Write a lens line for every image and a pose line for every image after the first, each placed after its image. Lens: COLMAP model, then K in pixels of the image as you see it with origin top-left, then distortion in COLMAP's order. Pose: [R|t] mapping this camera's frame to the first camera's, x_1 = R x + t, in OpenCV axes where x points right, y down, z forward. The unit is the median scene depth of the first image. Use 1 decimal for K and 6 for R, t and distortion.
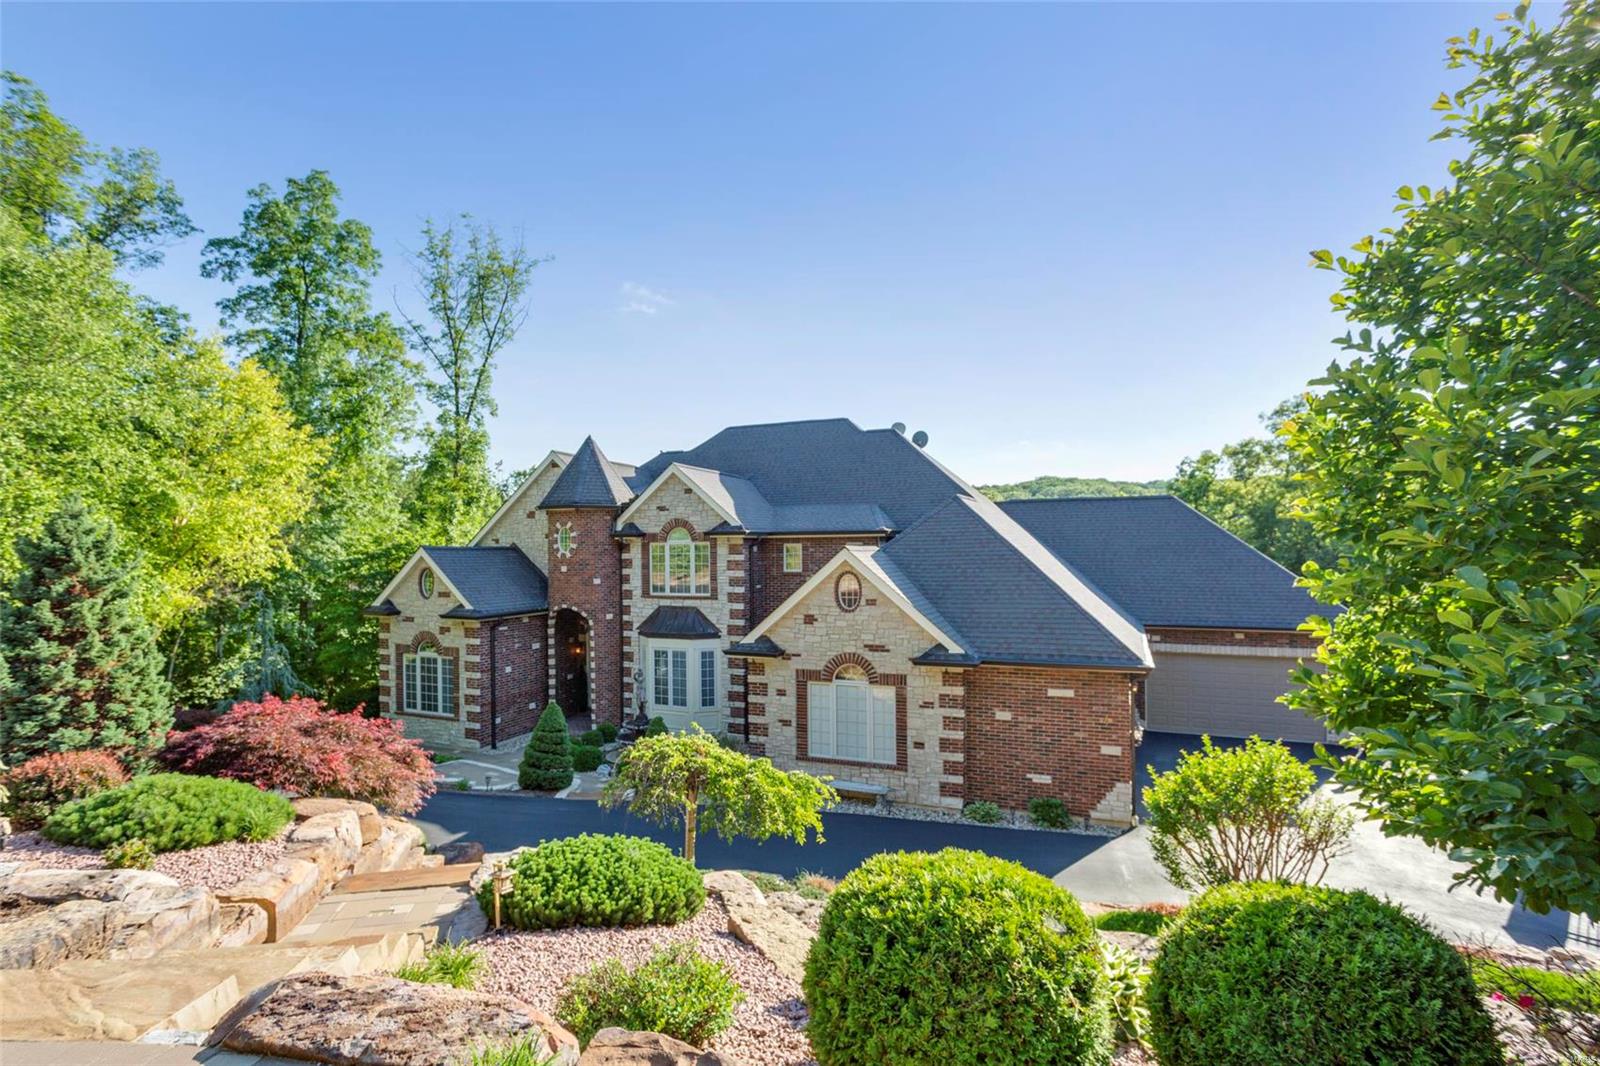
lens RADIAL K [[771.1, 0, 799.3], [0, 771.1, 535.1], [0, 0, 1]] dist [-0.046097, 0.028563]
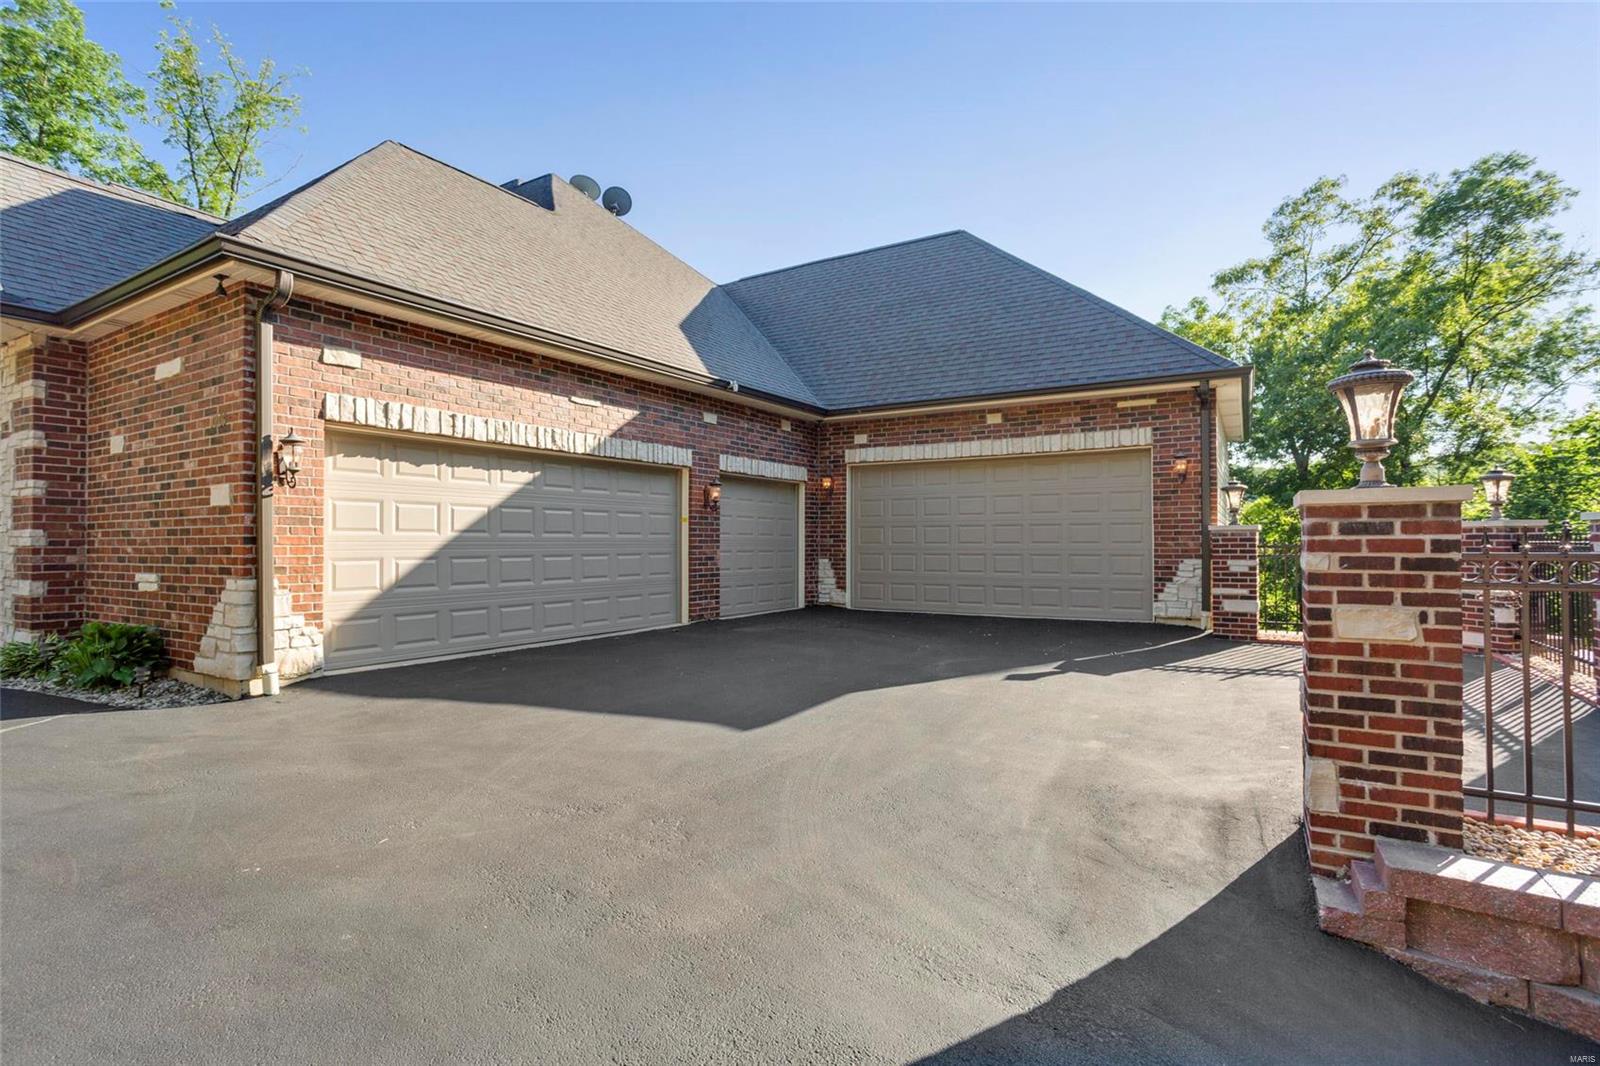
lens RADIAL K [[771.1, 0, 798.1], [0, 771.1, 533.8], [0, 0, 1]] dist [-0.046097, 0.028563]
pose [[0.987164, 0.003223, -0.159680, 0.517888], [-0.003467, 0.999993, -0.001249, 0.205915], [0.159675, 0.001787, 0.987168, 0.457770]]
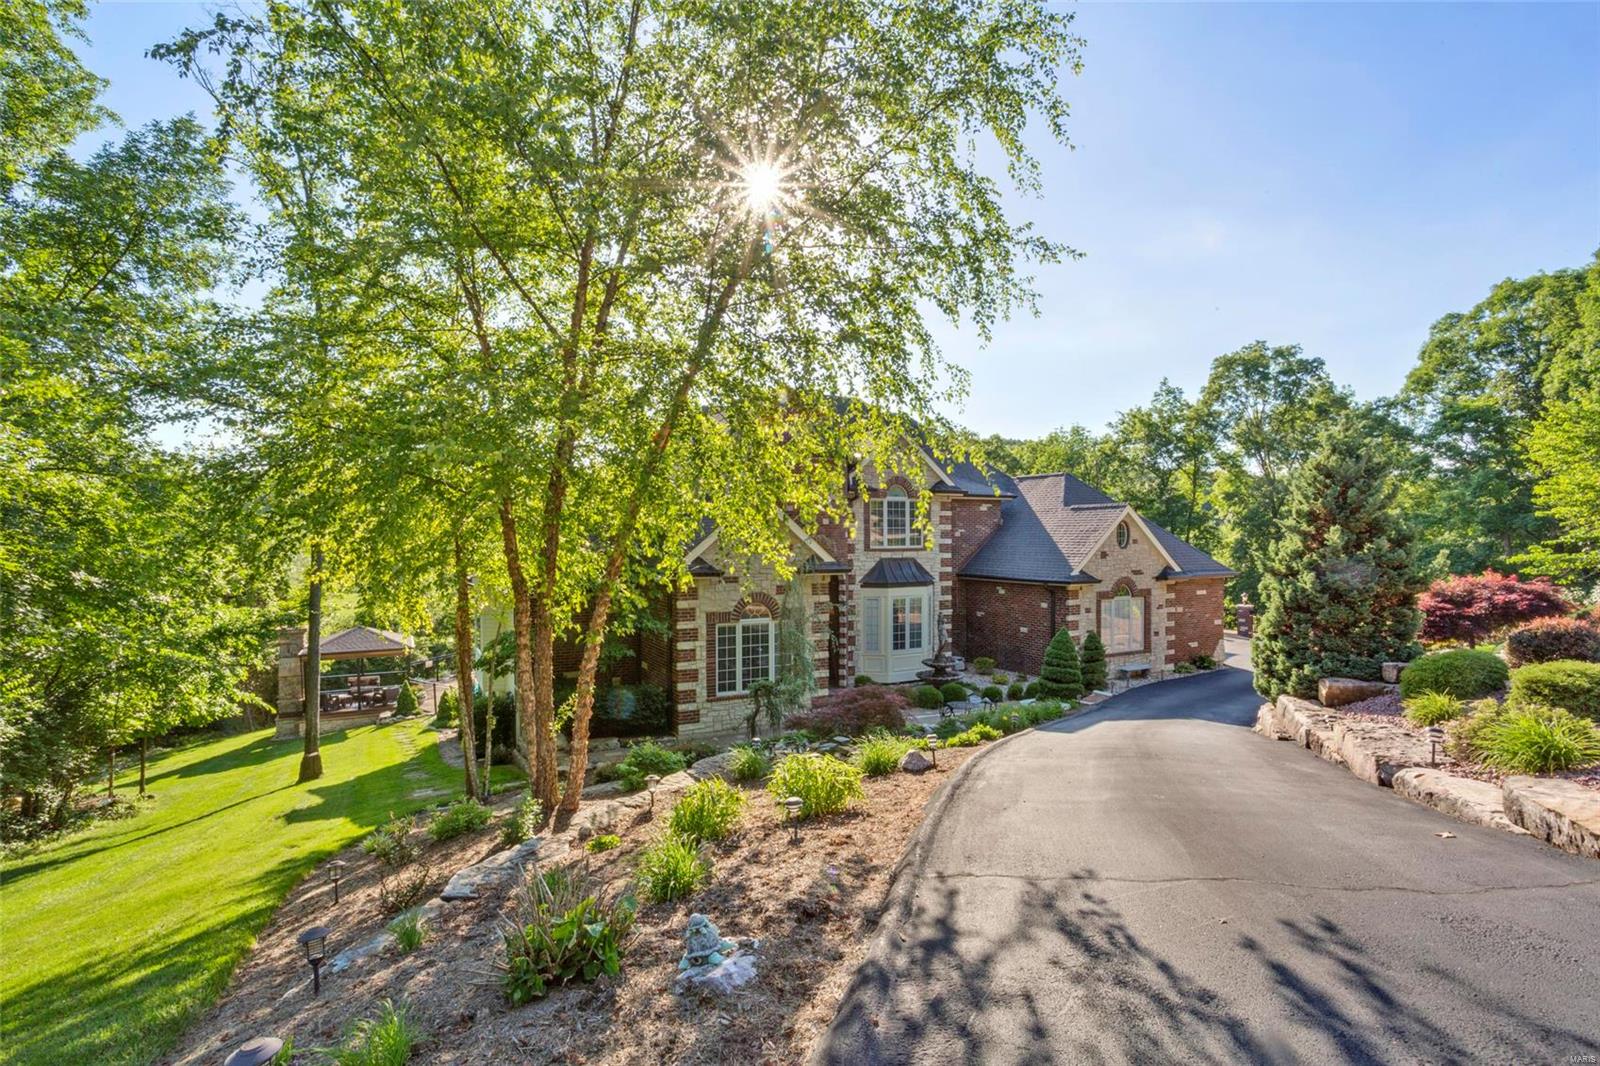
lens RADIAL K [[771.1, 0, 796.7], [0, 771.1, 532.6], [0, 0, 1]] dist [-0.046097, 0.028563]
pose [[0.644677, 0.006235, 0.764430, -1.087388], [-0.012119, 0.999924, 0.002064, 0.057045], [-0.764359, -0.010595, 0.644704, 0.418650]]
